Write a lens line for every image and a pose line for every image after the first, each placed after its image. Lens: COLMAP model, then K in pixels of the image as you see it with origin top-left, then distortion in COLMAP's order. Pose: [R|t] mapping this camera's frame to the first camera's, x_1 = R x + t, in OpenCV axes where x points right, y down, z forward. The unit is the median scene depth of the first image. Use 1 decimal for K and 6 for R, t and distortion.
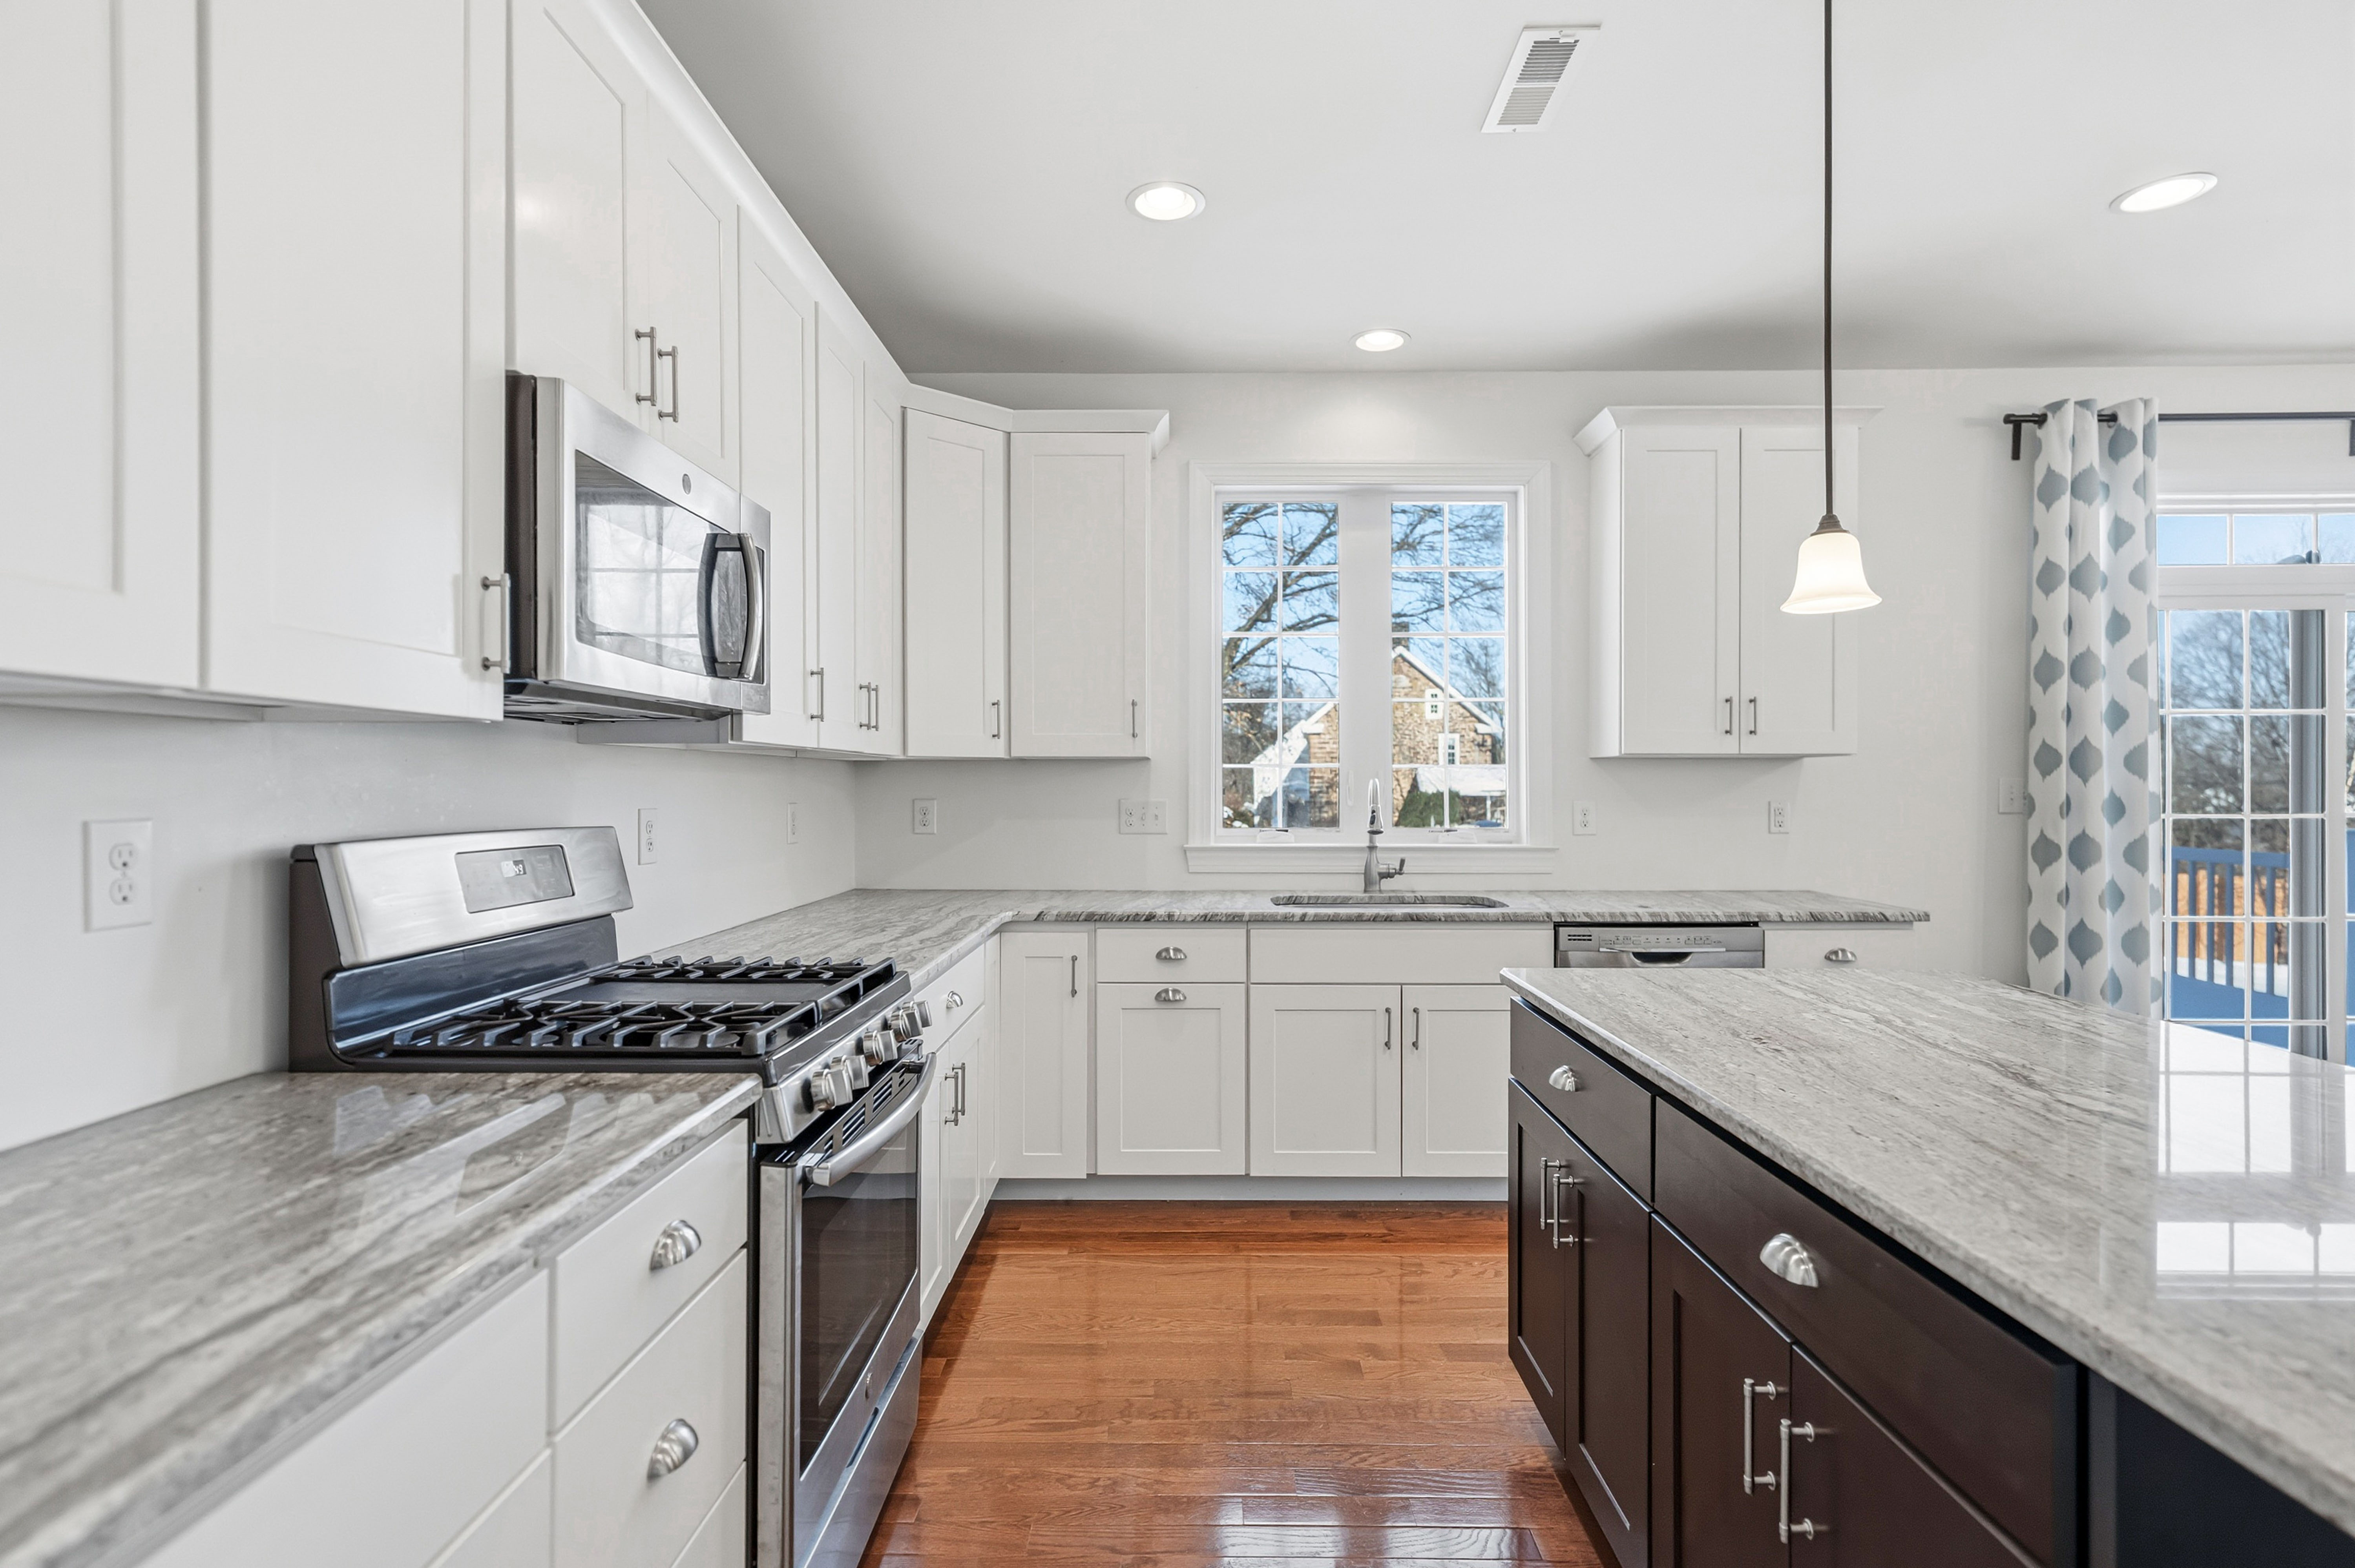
lens RADIAL K [[1193.1, 0, 1118.0], [0, 1193.1, 775.4], [0, 0, 1]] dist [0.008432, 0.001706]
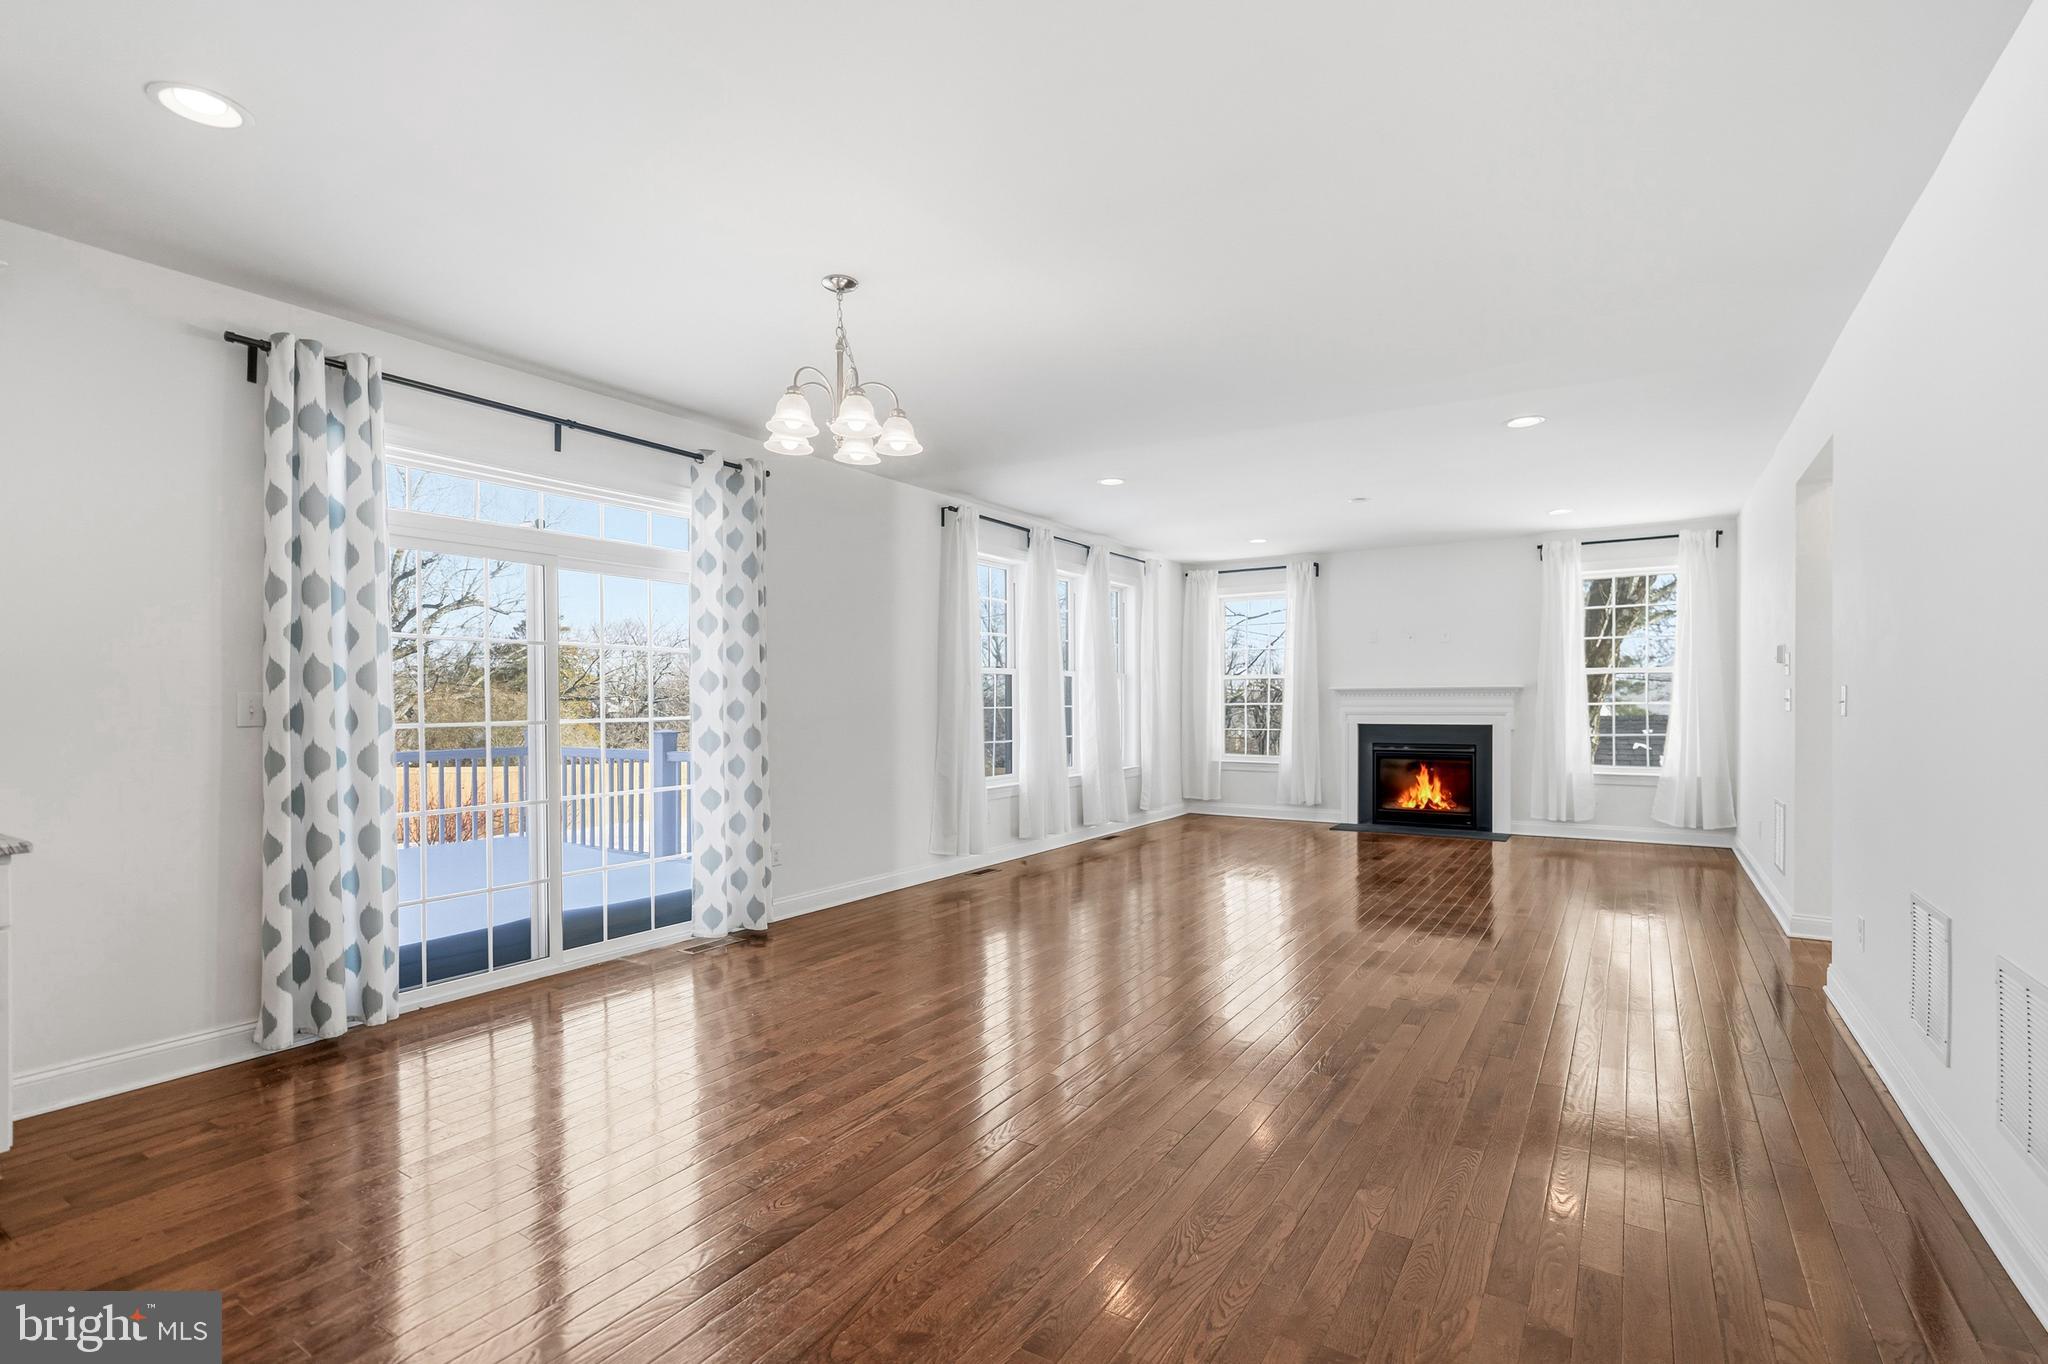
lens RADIAL K [[962.6, 0, 1018.4], [0, 962.6, 707.1], [0, 0, 1]] dist [0.004378, 0.000978]
pose [[0.534093, -0.008315, 0.845385, 0.411117], [-0.002746, 0.999929, 0.011570, 0.003592], [-0.845421, -0.008501, 0.534032, 0.001845]]
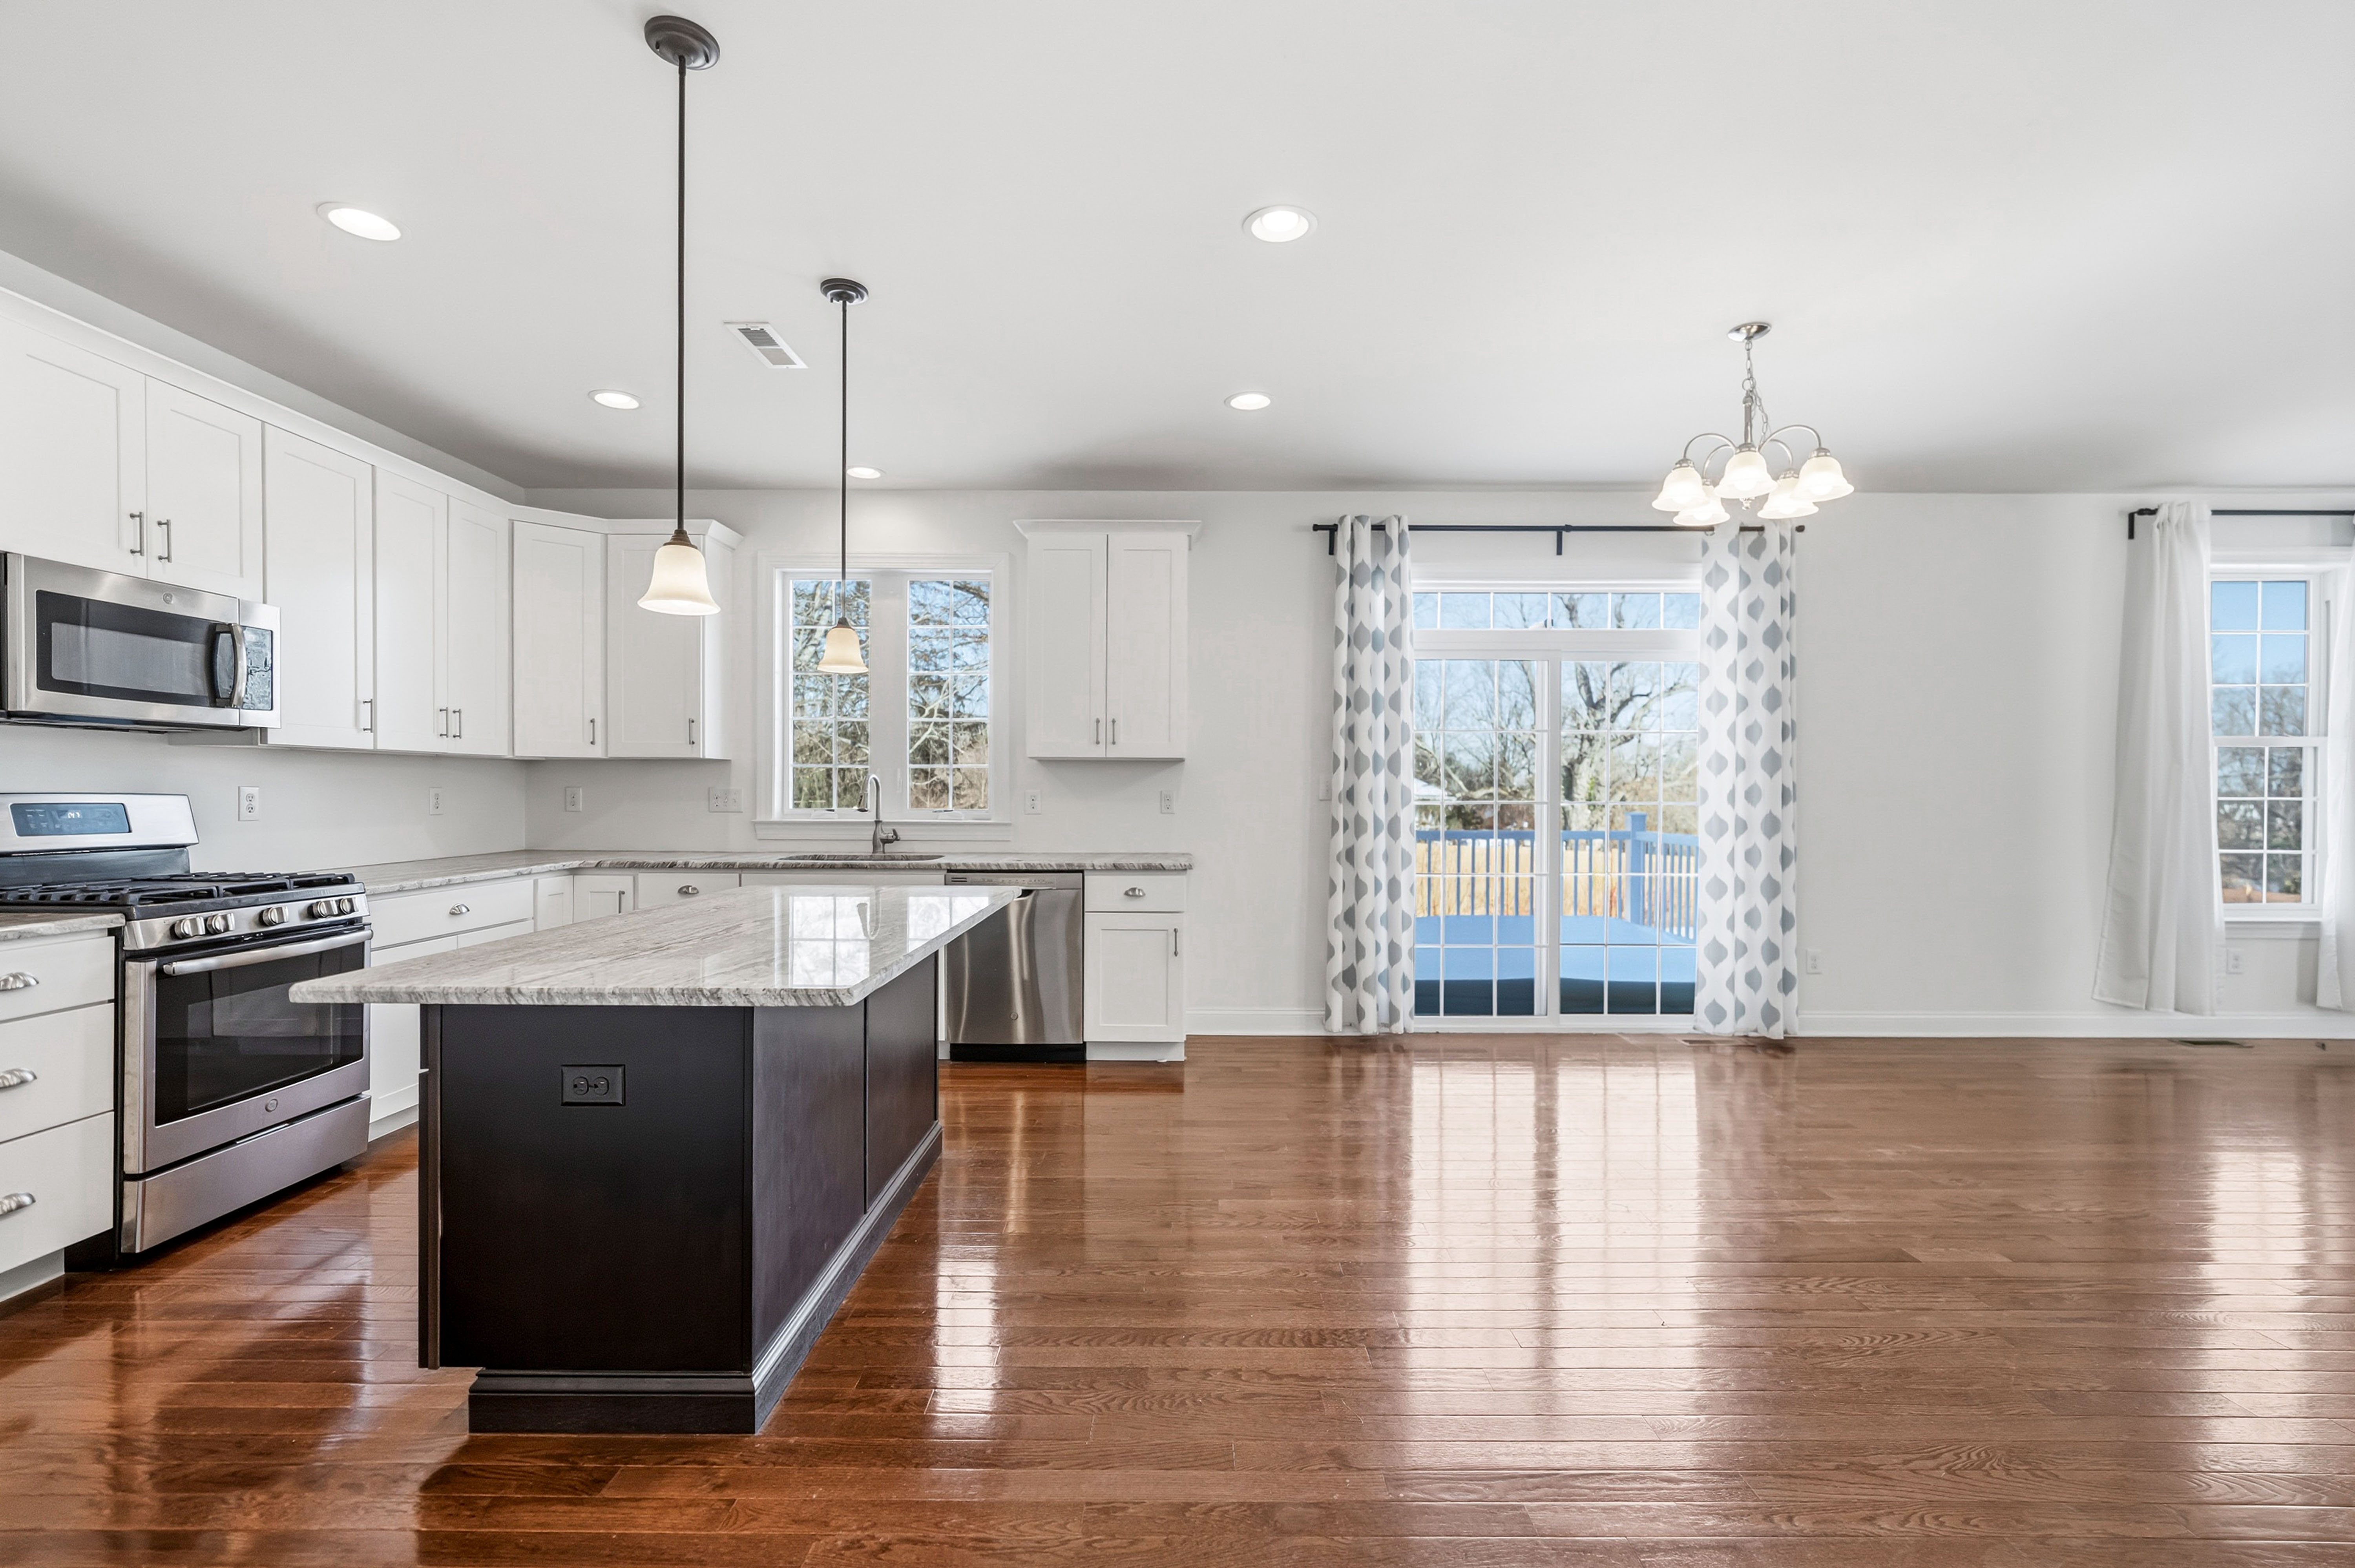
lens RADIAL K [[1106.9, 0, 1205.6], [0, 1106.9, 795.4], [0, 0, 1]] dist [0.004378, 0.000978]
pose [[0.999991, 0.004232, 0.000697, 0.618095], [-0.004240, 0.999932, 0.010837, 0.012775], [-0.000651, -0.010840, 0.999941, -0.343036]]
